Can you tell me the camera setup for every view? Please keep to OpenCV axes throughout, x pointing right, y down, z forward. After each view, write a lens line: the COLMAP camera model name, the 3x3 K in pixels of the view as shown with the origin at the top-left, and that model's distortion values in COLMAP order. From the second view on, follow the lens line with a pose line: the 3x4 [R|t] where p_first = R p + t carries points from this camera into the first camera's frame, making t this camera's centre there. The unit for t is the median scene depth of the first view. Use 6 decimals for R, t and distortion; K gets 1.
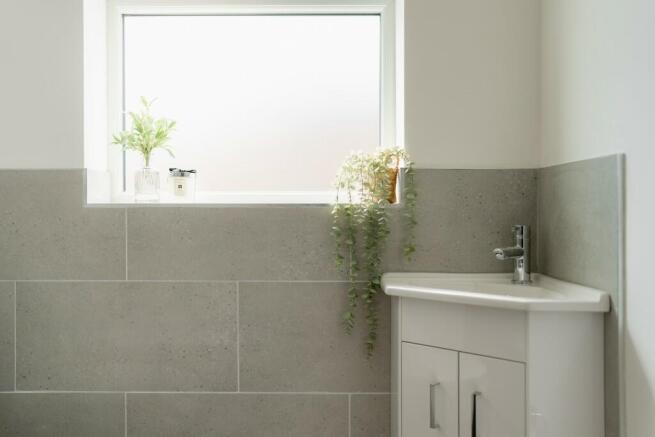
lens RADIAL K [[657.9, 0, 327.5], [0, 657.9, 218.5], [0, 0, 1]] dist [0.083756, 0.004334]
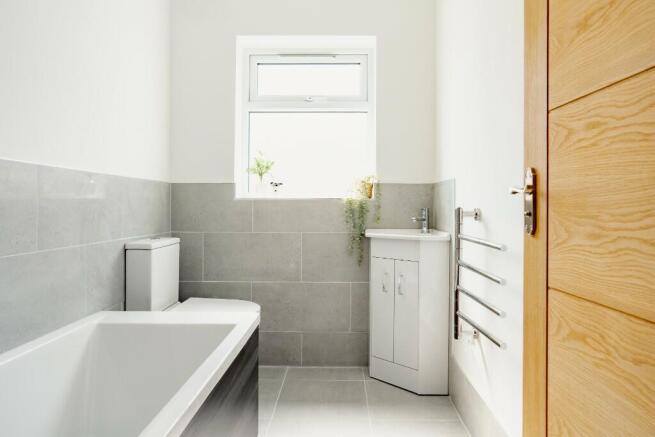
lens RADIAL K [[441.4, 0, 327.5], [0, 441.4, 218.5], [0, 0, 1]] dist [-0.006221, 0.002661]
pose [[0.999310, 0.007763, -0.036335, 0.006959], [-0.007431, 0.999929, 0.009286, 0.032766], [0.036405, -0.009010, 0.999297, -0.521684]]
